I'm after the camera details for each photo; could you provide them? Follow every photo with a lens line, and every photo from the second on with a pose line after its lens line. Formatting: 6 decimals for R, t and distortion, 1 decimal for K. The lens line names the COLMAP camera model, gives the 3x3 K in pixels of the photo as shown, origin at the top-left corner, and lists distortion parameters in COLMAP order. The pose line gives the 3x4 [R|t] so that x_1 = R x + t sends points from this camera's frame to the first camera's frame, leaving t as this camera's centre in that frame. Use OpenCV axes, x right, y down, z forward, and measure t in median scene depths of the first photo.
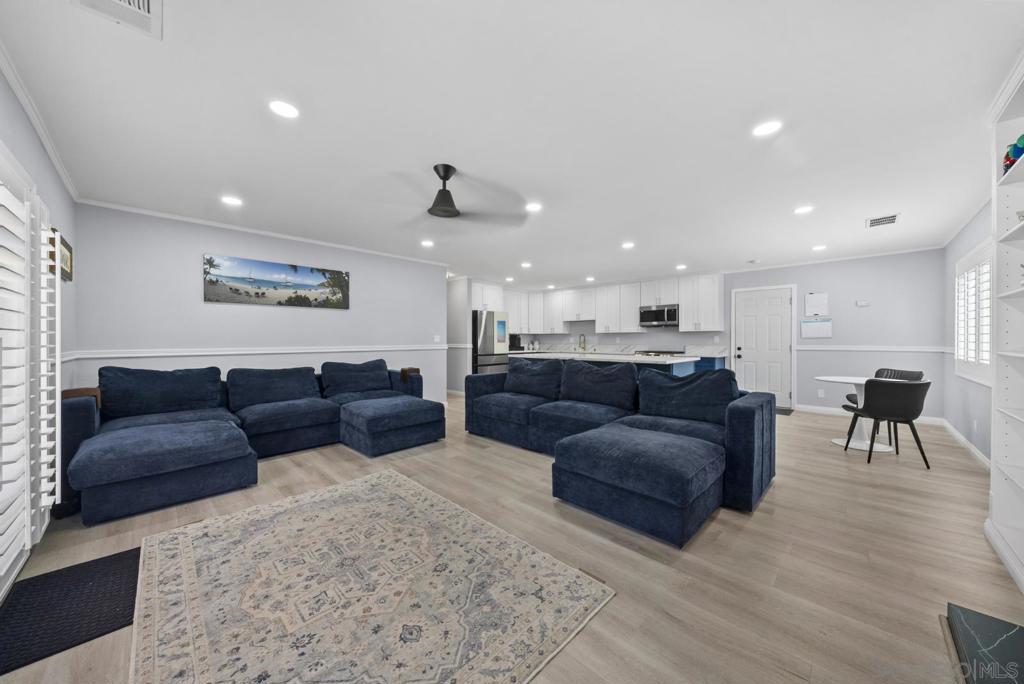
lens RADIAL K [[353.1, 0, 512.0], [0, 353.1, 342.0], [0, 0, 1]] dist [-0.000246, 0.000026]
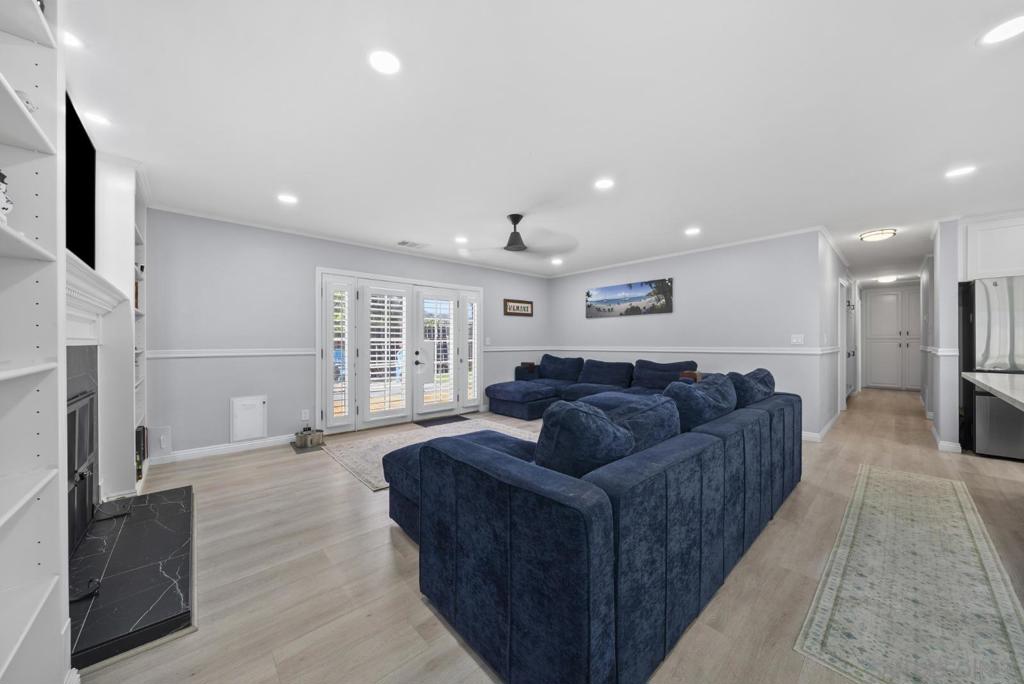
lens RADIAL K [[353.1, 0, 512.0], [0, 353.1, 342.0], [0, 0, 1]] dist [-0.000246, 0.000026]
pose [[-0.047840, 0.001306, -0.998854, 0.720663], [-0.002873, 0.999995, 0.001445, -0.003245], [0.998851, 0.002939, -0.047836, 0.642587]]
